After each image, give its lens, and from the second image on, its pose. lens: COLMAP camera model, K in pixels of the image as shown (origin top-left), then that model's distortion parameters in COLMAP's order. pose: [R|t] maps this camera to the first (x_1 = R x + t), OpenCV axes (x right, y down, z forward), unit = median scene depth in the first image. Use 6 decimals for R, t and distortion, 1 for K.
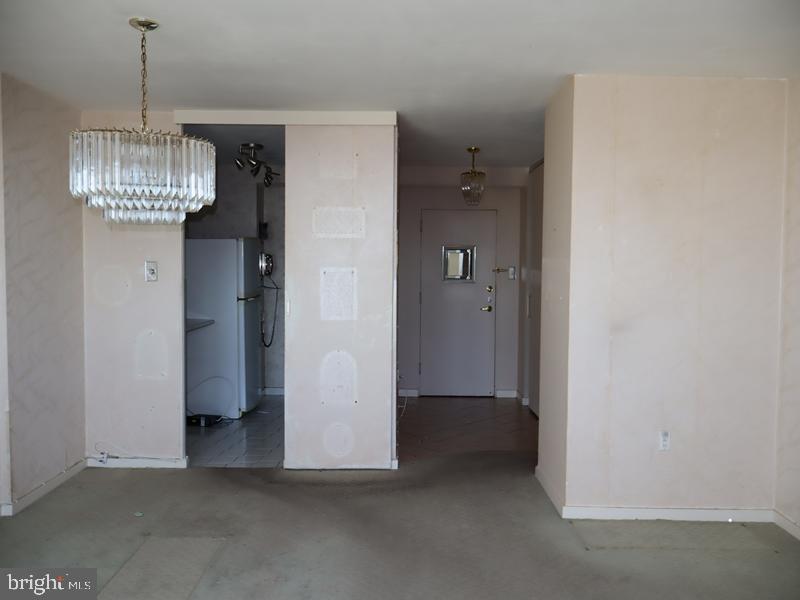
lens RADIAL K [[679.8, 0, 396.3], [0, 679.8, 292.9], [0, 0, 1]] dist [-0.002637, 0.005899]
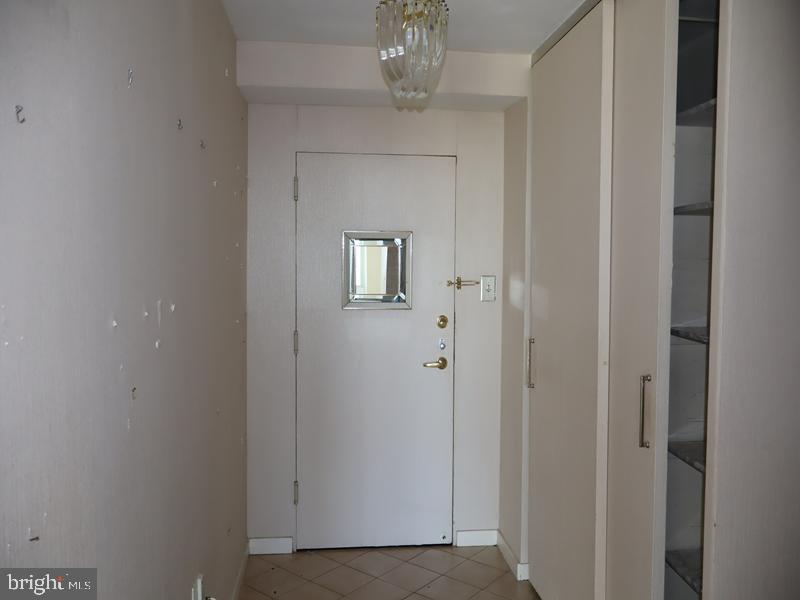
lens RADIAL K [[679.8, 0, 397.0], [0, 679.8, 303.3], [0, 0, 1]] dist [-0.002637, 0.005899]
pose [[0.994193, -0.007571, 0.107342, 0.054900], [0.004677, 0.999619, 0.027186, -0.032041], [-0.107507, -0.026526, 0.993850, 0.529542]]
